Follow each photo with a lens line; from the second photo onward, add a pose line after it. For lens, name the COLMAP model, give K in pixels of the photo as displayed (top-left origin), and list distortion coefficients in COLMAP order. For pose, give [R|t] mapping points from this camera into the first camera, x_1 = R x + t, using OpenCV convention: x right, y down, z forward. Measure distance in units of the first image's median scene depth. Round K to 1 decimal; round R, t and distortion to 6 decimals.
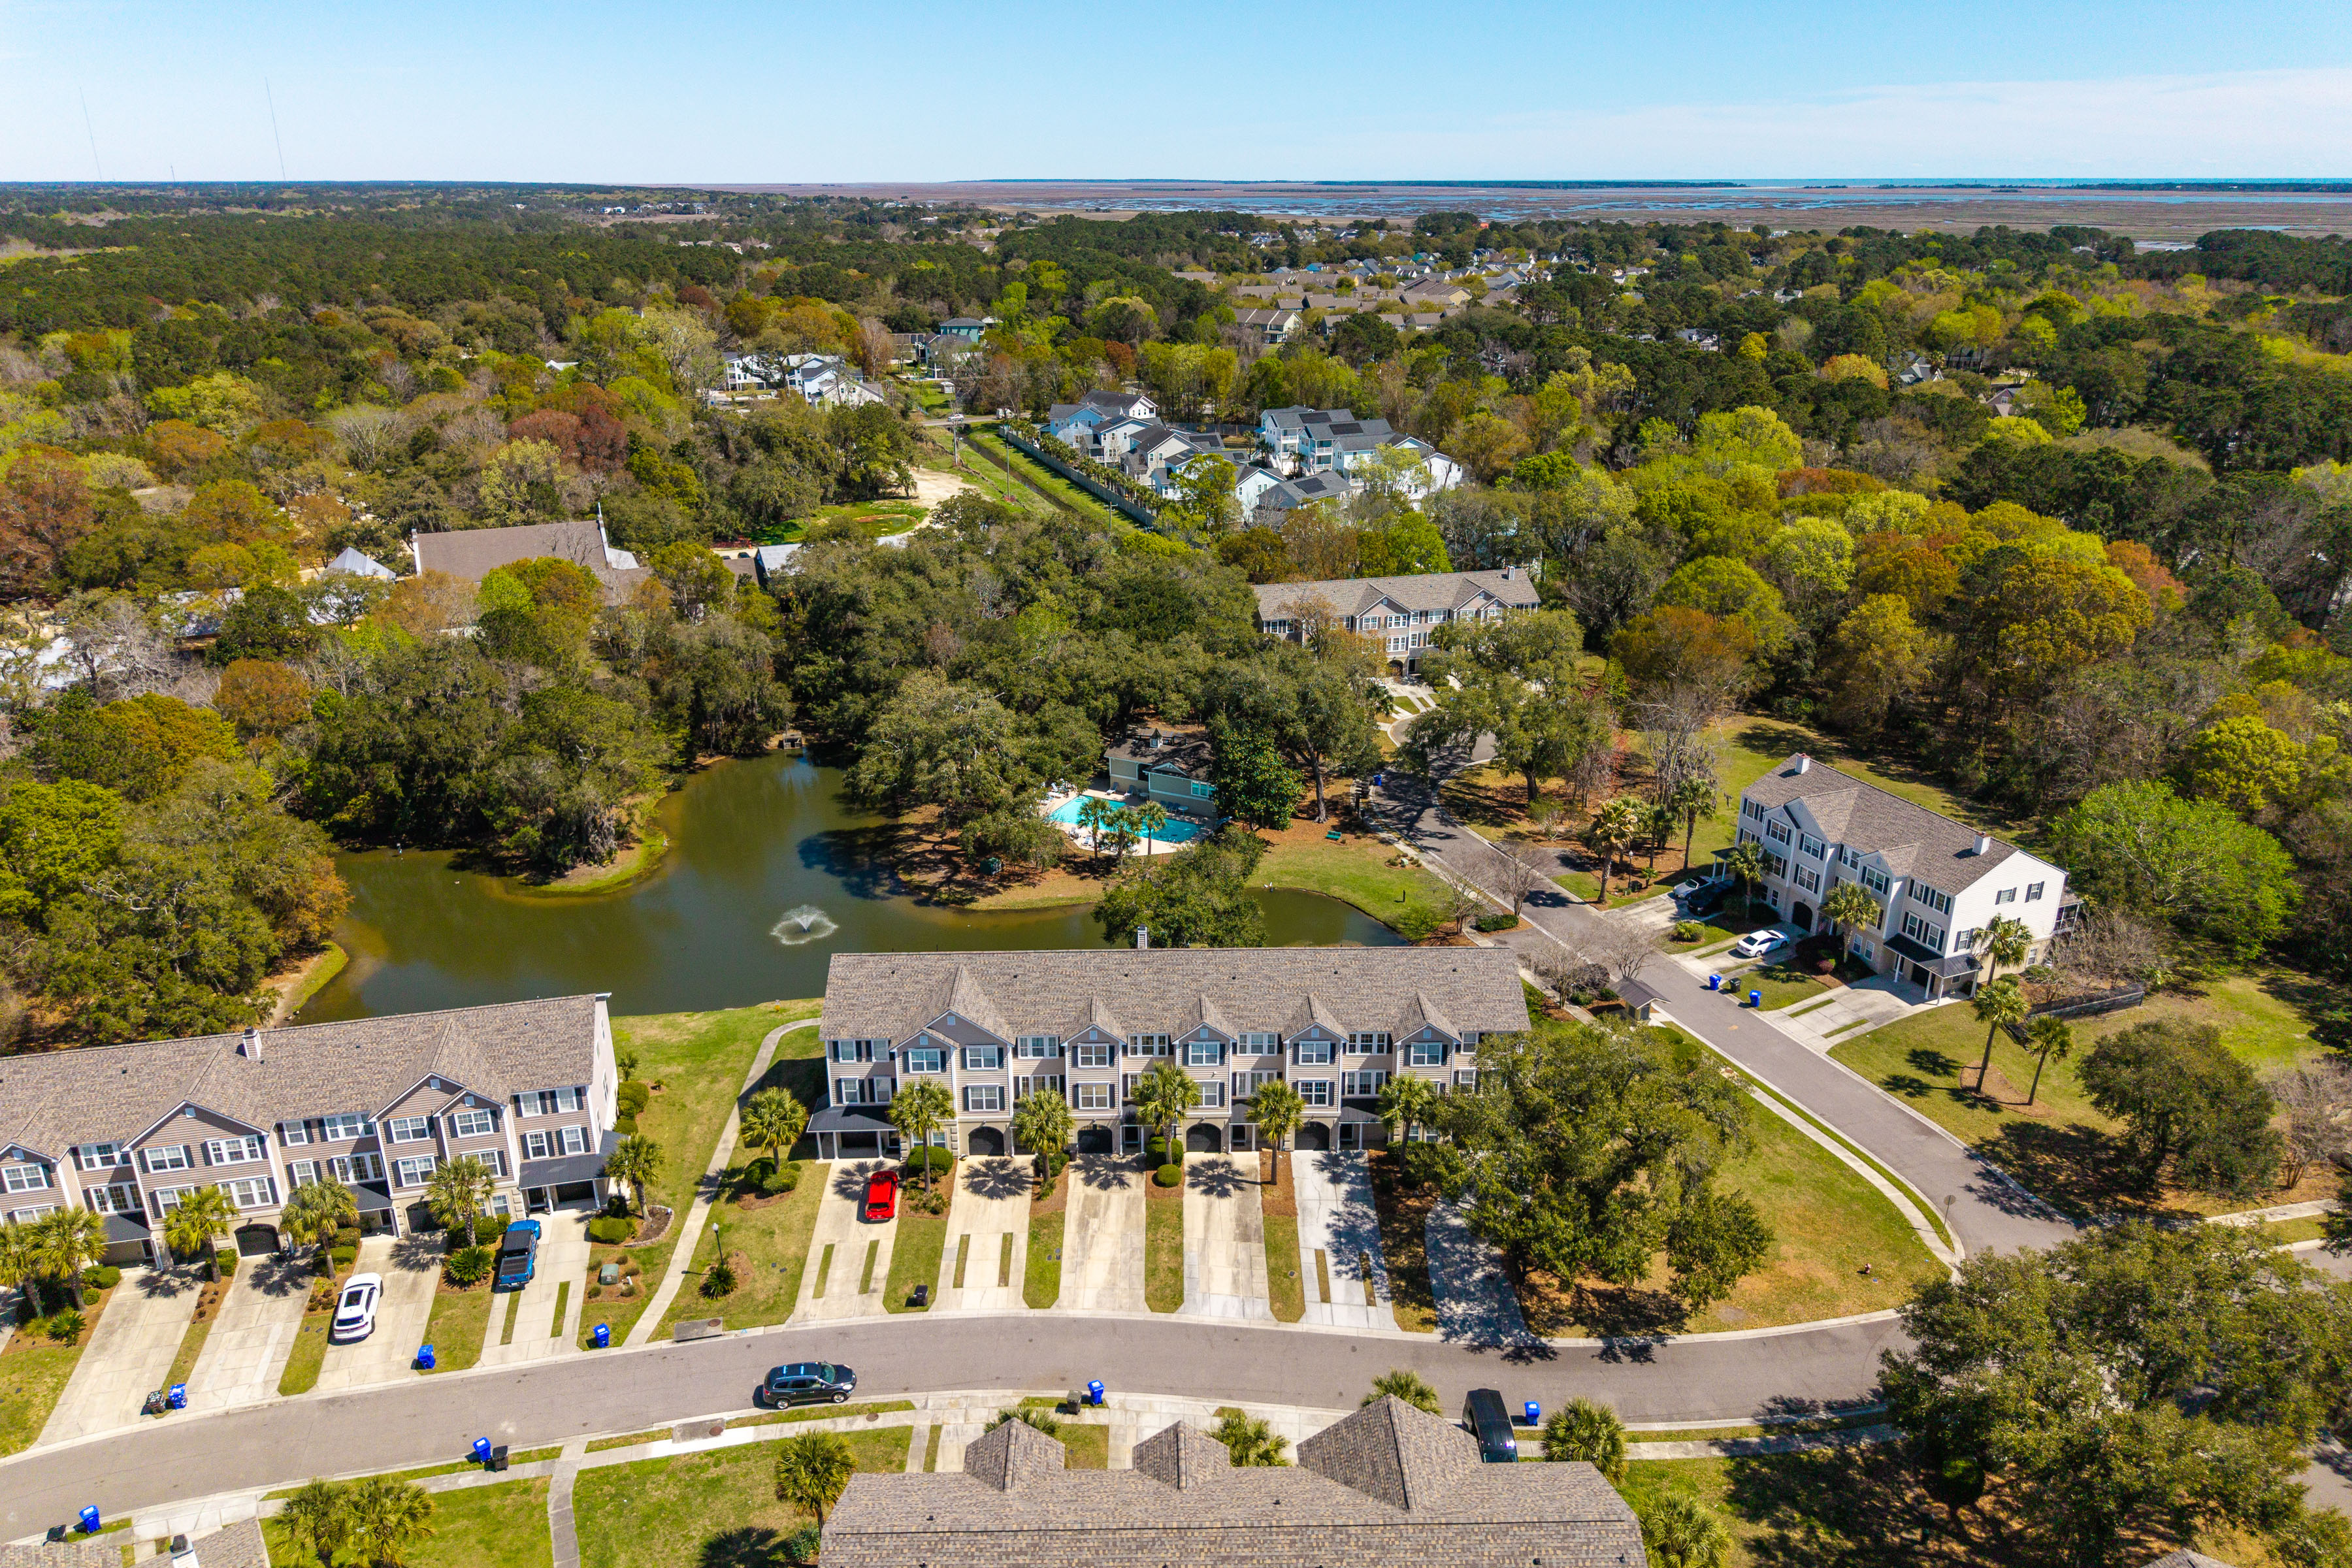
lens RADIAL K [[1592.3, 0, 1175.7], [0, 1592.3, 795.6], [0, 0, 1]] dist [0.021658, -0.028983]
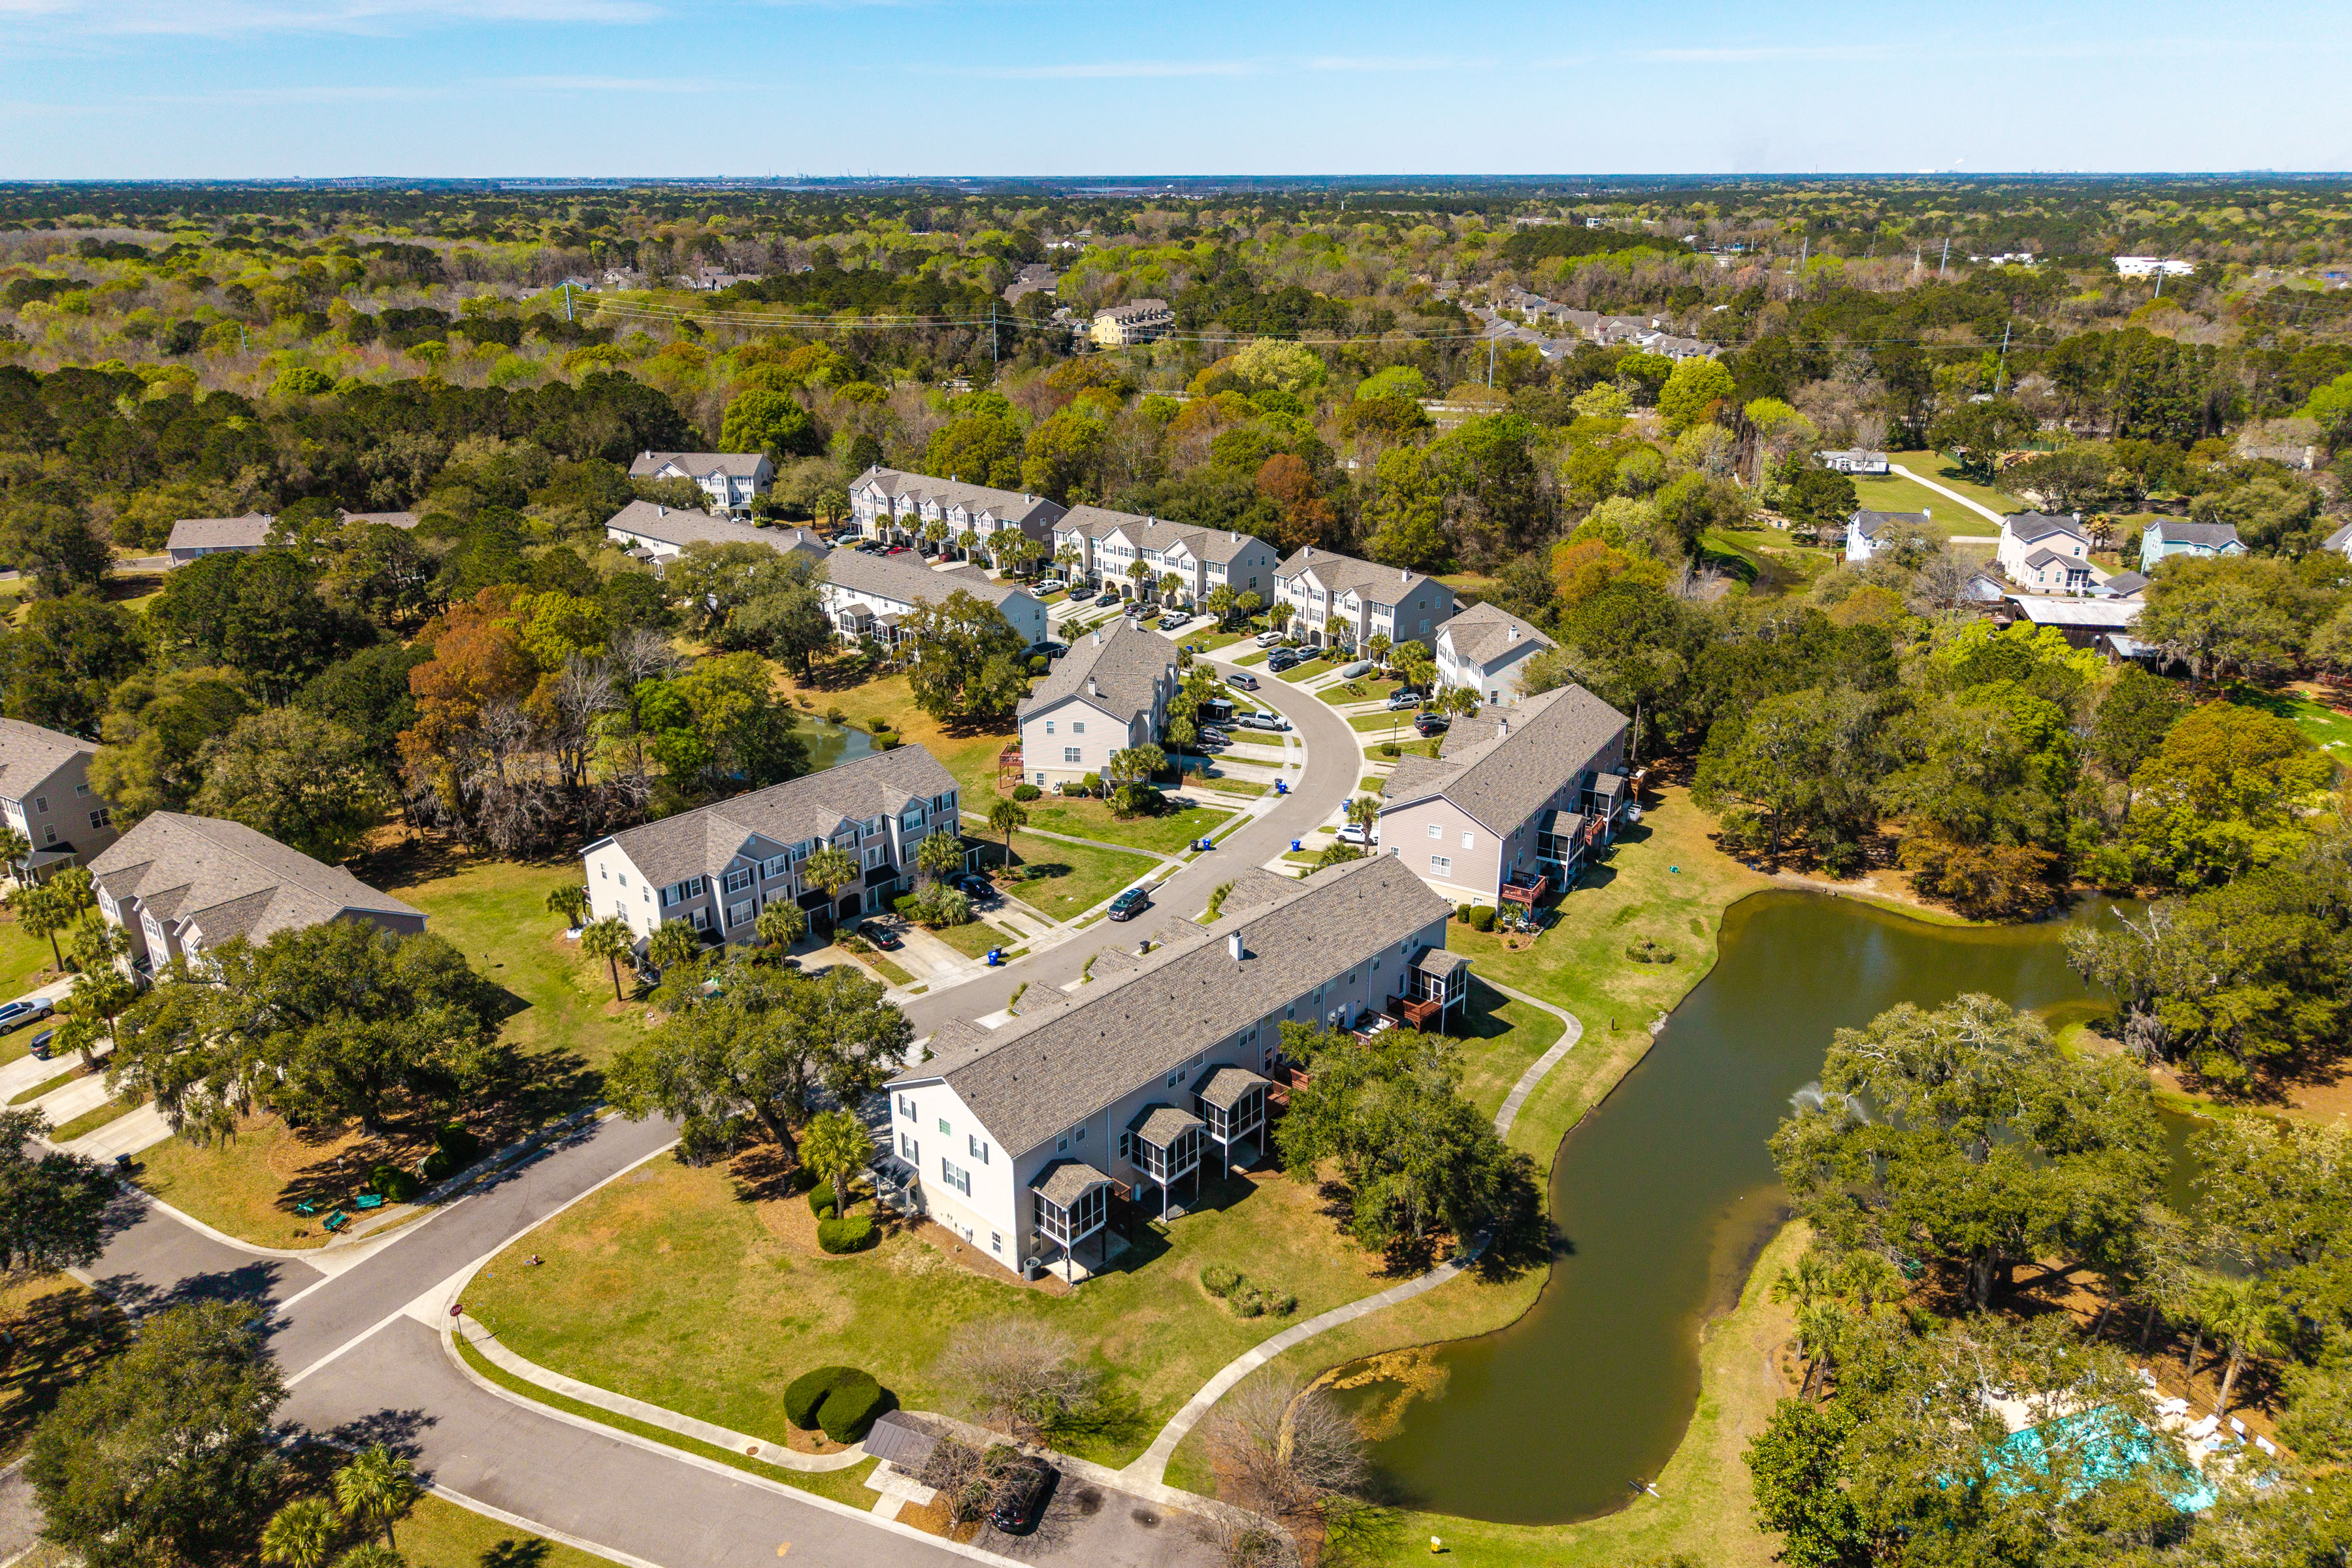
lens RADIAL K [[1592.3, 0, 1166.2], [0, 1592.3, 796.4], [0, 0, 1]] dist [0.021658, -0.028983]
pose [[-0.695722, 0.264414, -0.667874, 0.596006], [-0.257514, 0.776170, 0.575540, -0.501886], [0.670565, 0.572403, -0.471908, 1.246730]]
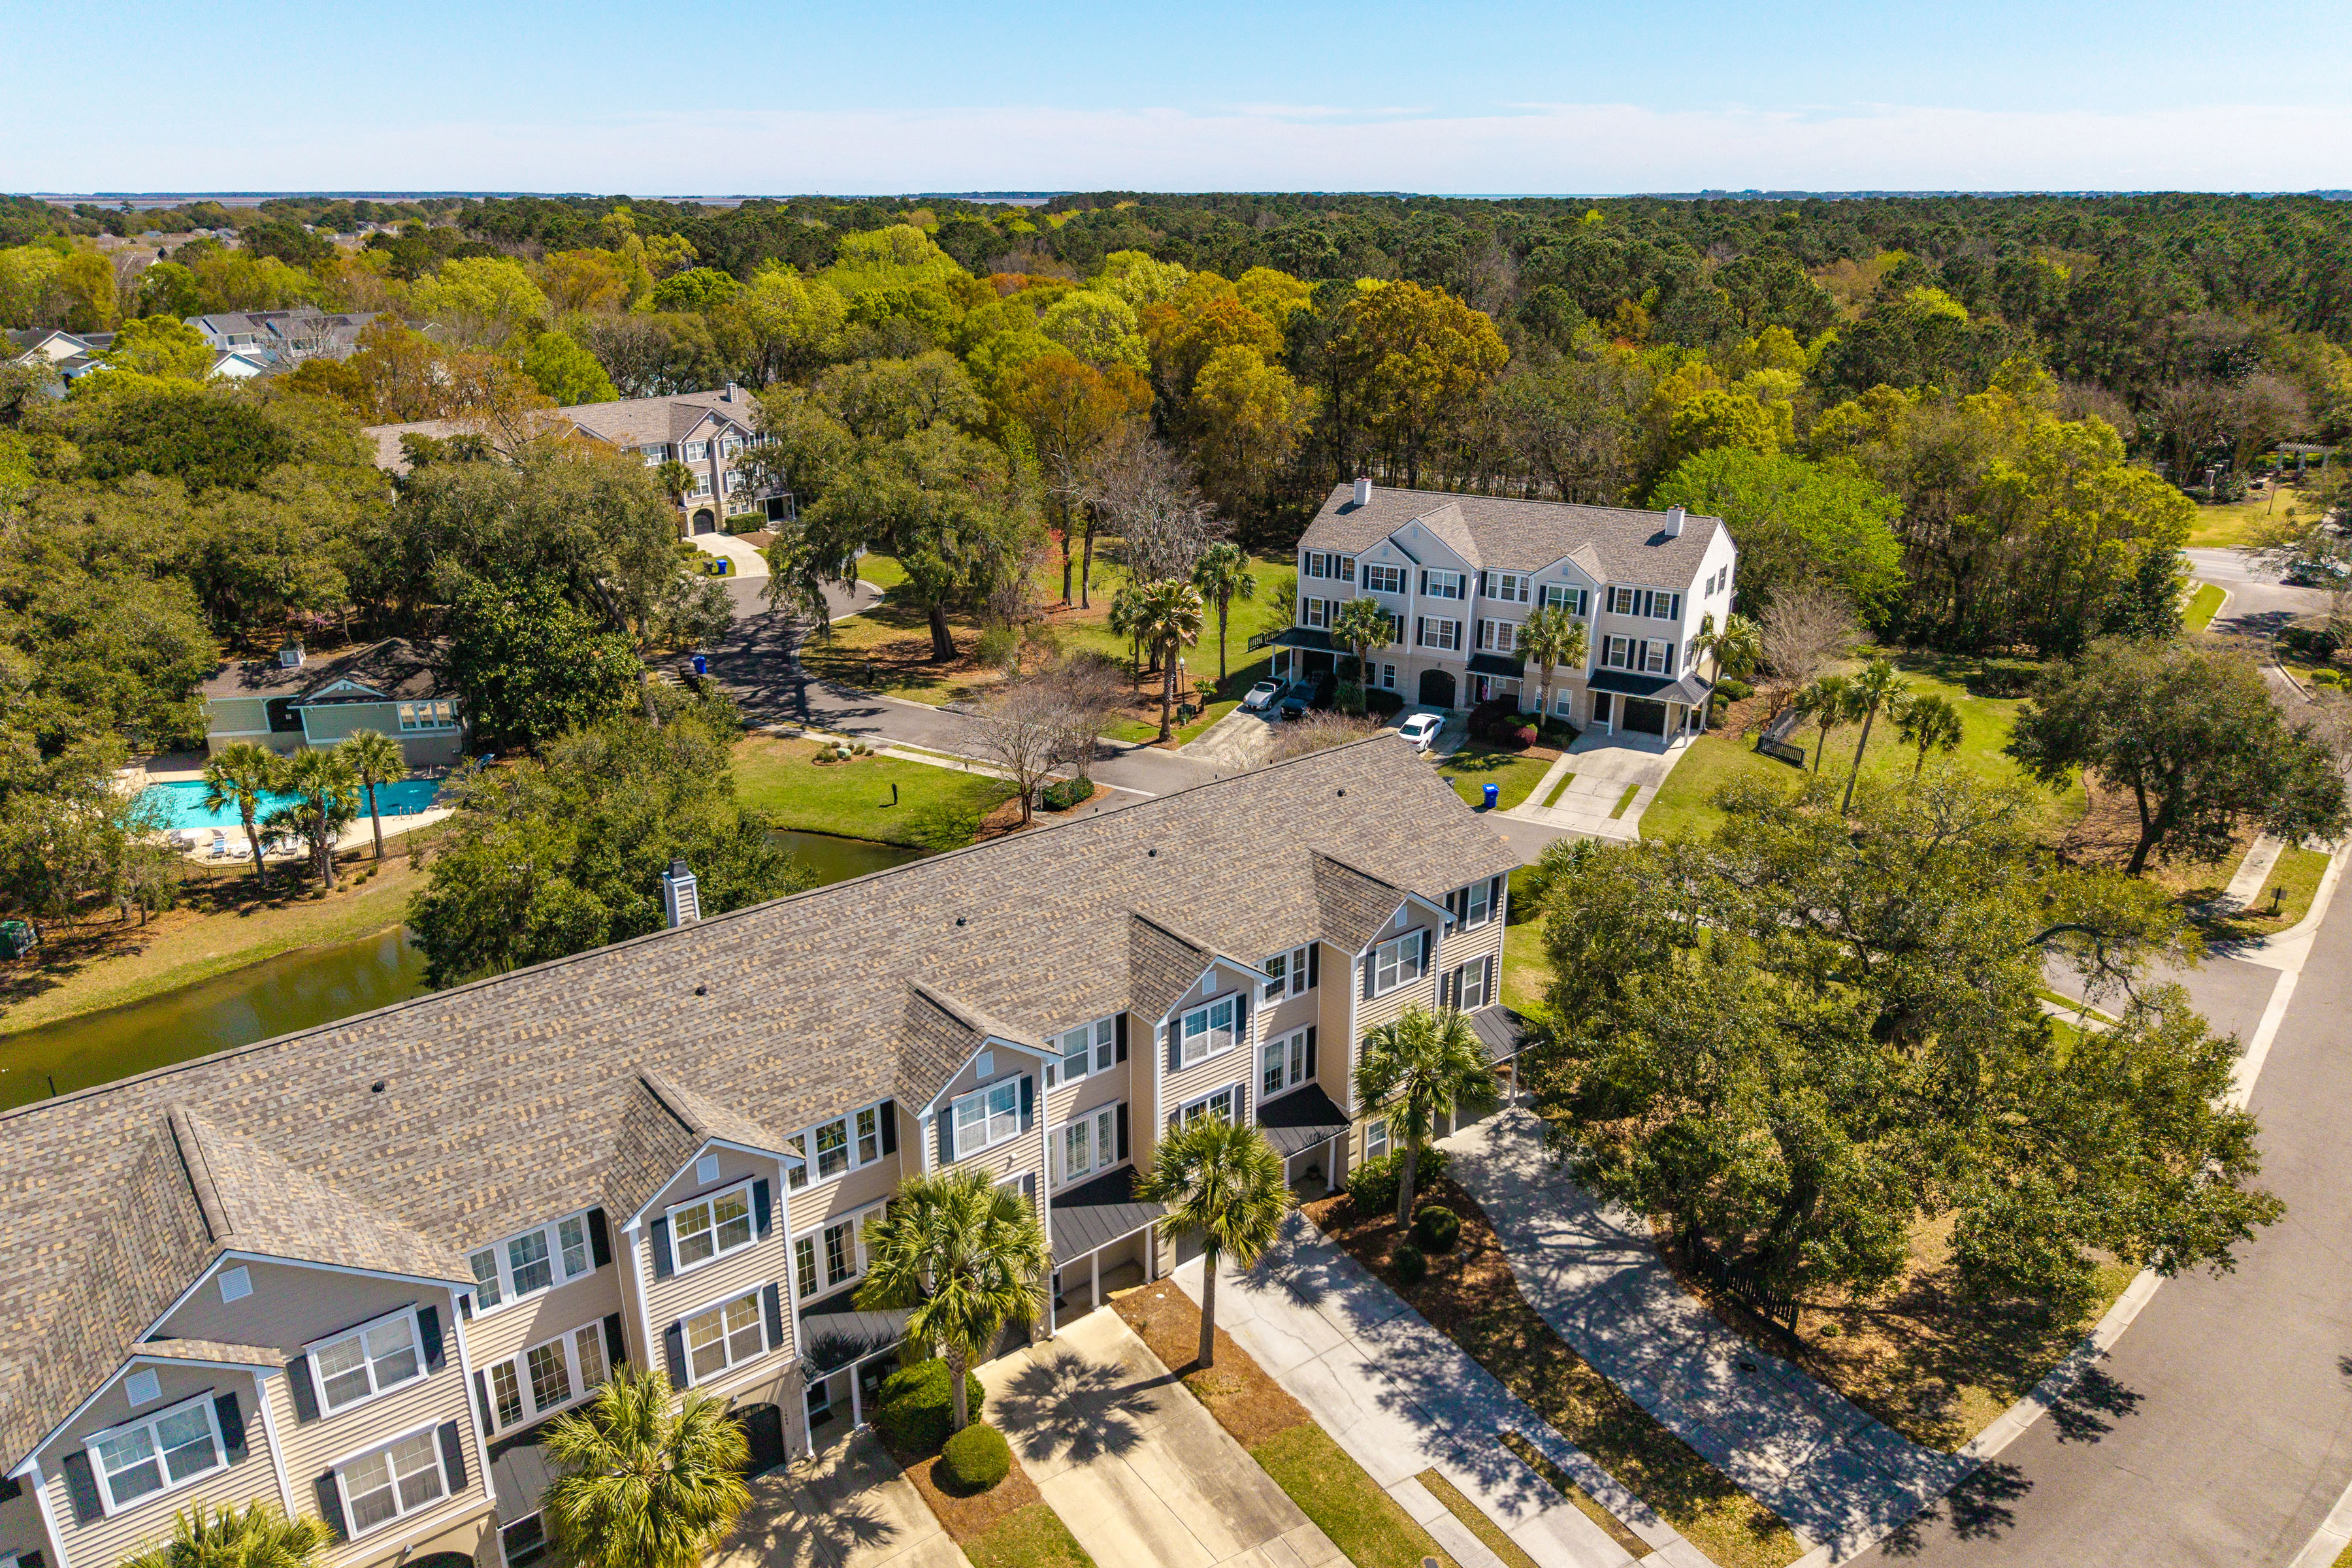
lens RADIAL K [[1592.3, 0, 1173.5], [0, 1592.3, 803.9], [0, 0, 1]] dist [0.021658, -0.028983]
pose [[0.799036, -0.213233, 0.562203, -0.123660], [0.214834, 0.974532, 0.064287, 0.061210], [-0.561594, 0.069413, 0.824497, 0.544850]]
